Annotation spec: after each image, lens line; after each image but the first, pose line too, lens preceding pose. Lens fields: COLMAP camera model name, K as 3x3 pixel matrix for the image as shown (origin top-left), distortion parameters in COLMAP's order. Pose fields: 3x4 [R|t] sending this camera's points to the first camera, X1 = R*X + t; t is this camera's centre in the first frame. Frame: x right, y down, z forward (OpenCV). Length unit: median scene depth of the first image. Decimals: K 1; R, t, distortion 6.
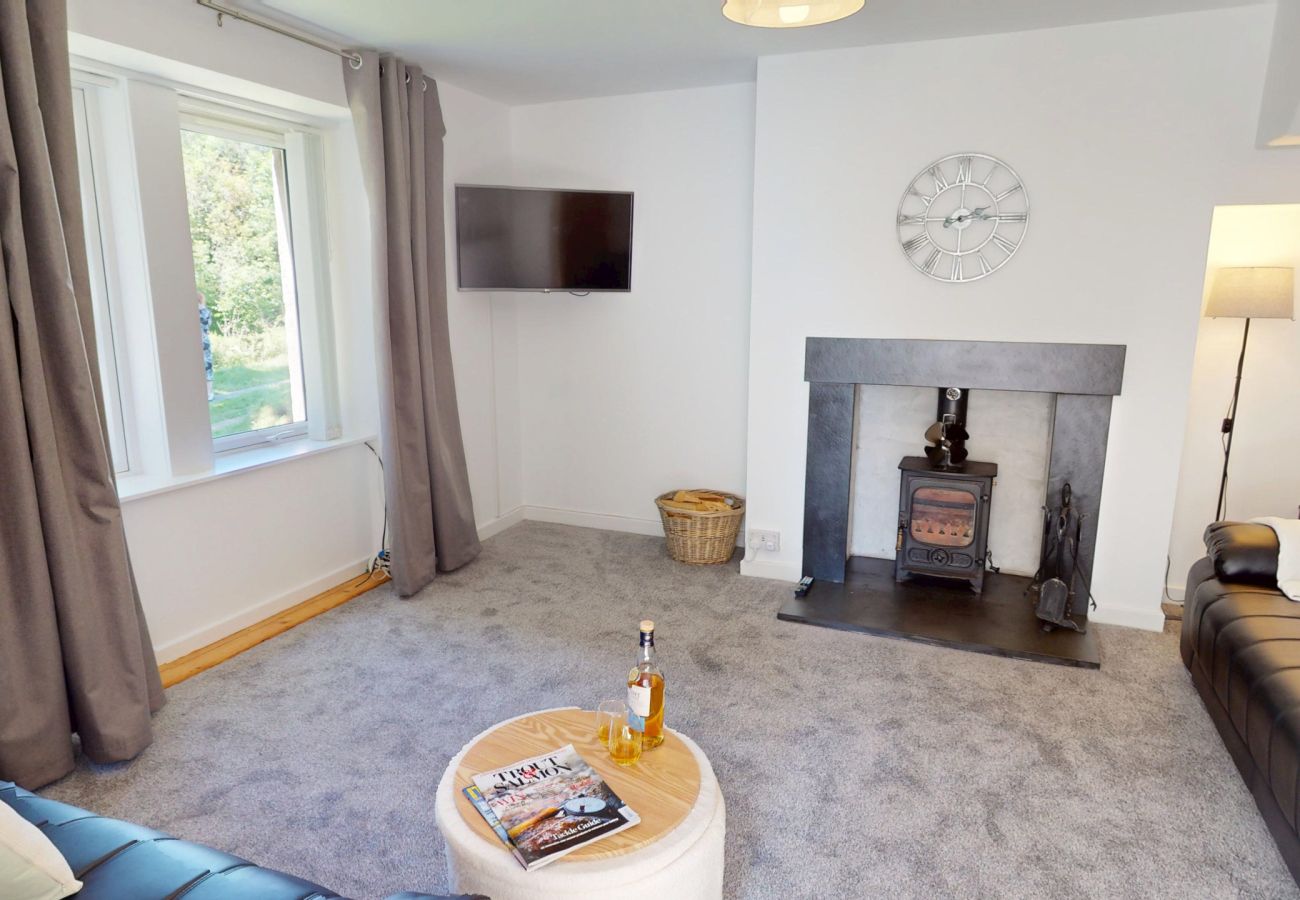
lens RADIAL K [[855.2, 0, 655.1], [0, 855.2, 457.4], [0, 0, 1]] dist [0.003732, -0.002476]
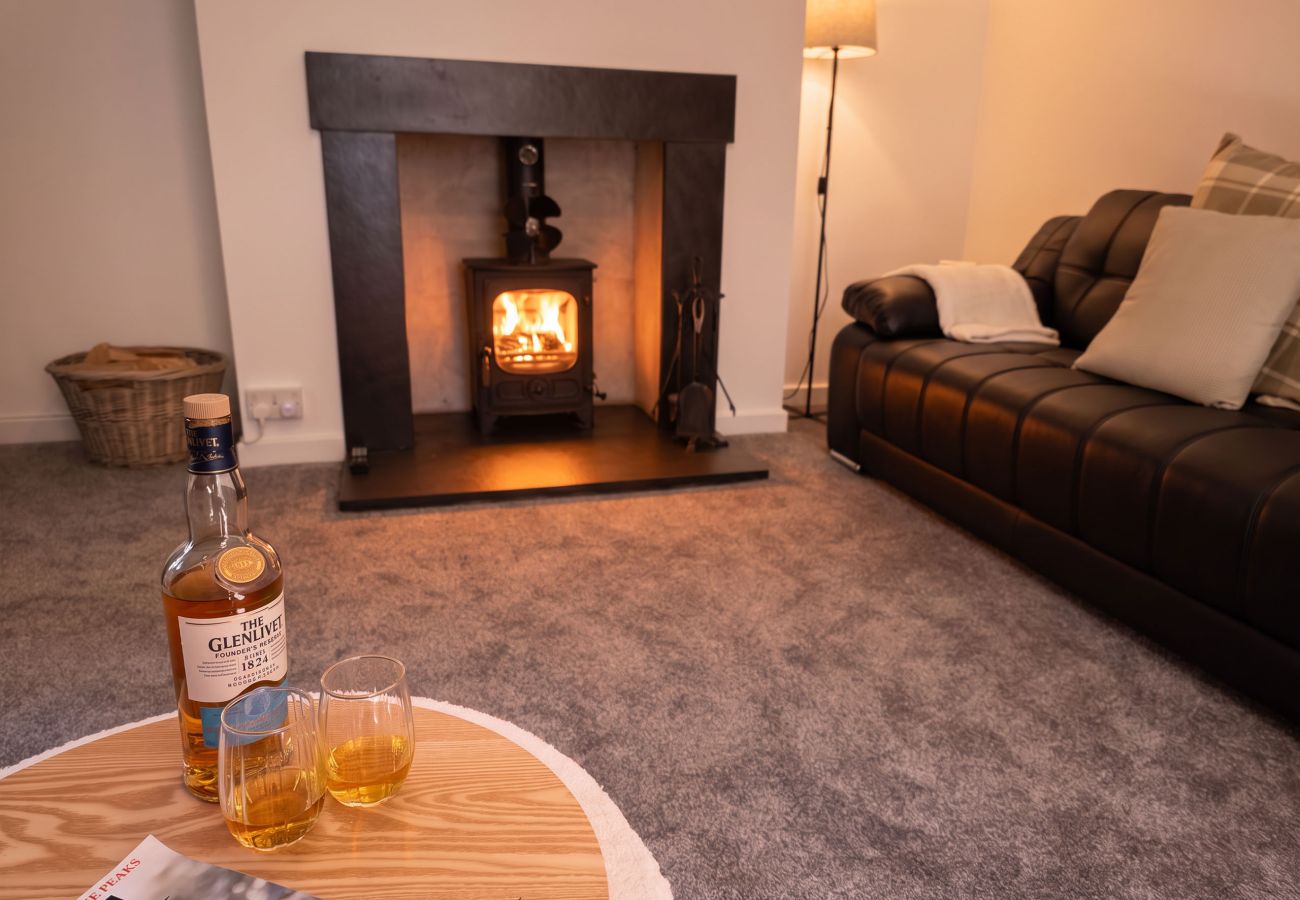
lens RADIAL K [[911.7, 0, 648.7], [0, 911.7, 446.0], [0, 0, 1]] dist [0.011288, 0.000236]
pose [[0.778901, -0.159147, 0.606619, -0.085131], [0.119768, 0.987211, 0.105213, 0.113004], [-0.615605, -0.009297, 0.788000, 0.390740]]
